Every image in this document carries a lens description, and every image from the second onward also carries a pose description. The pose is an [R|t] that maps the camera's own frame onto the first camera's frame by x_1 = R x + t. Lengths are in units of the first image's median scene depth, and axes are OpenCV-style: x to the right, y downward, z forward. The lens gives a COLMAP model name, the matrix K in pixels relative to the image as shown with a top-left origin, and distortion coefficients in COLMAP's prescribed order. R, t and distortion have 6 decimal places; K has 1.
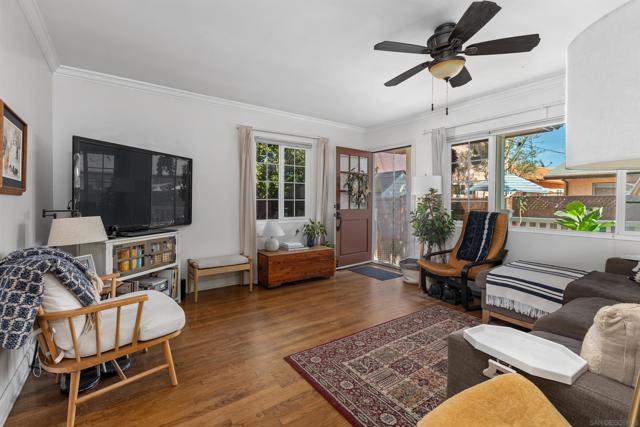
lens RADIAL K [[286.9, 0, 319.0], [0, 286.9, 205.4], [0, 0, 1]] dist [-0.000681, 0.000101]
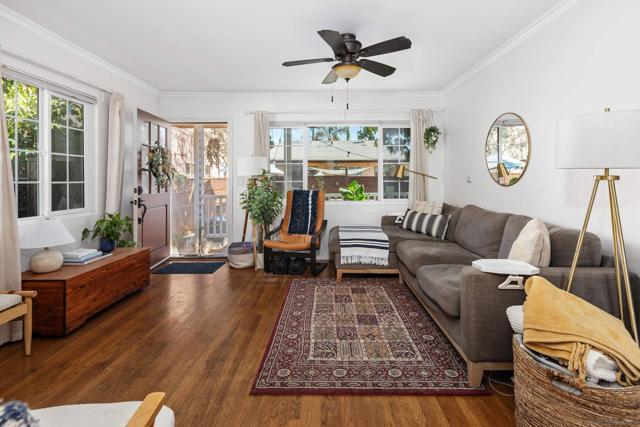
lens RADIAL K [[298.4, 0, 326.7], [0, 298.4, 179.9], [0, 0, 1]] dist [0.000034, 0.000128]
pose [[0.577241, -0.008296, 0.816532, -0.432340], [0.022351, 0.999734, -0.005644, -0.012772], [-0.816268, 0.021508, 0.577273, 0.253599]]
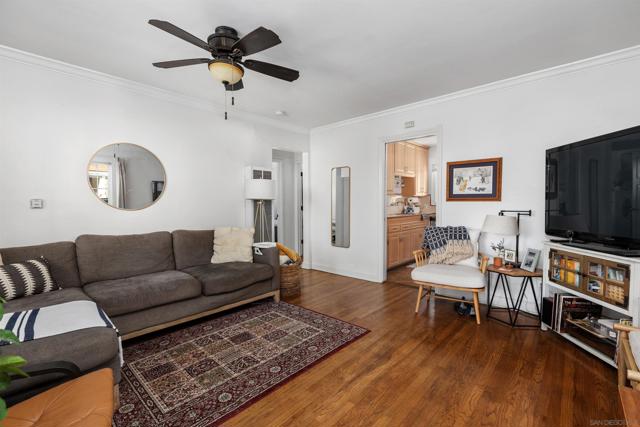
lens RADIAL K [[286.9, 0, 319.0], [0, 286.9, 205.4], [0, 0, 1]] dist [-0.000681, 0.000101]
pose [[-0.977732, 0.003626, -0.209826, 0.243705], [-0.001492, 0.999705, 0.024228, -0.029303], [0.209852, 0.024001, -0.977438, 1.465040]]
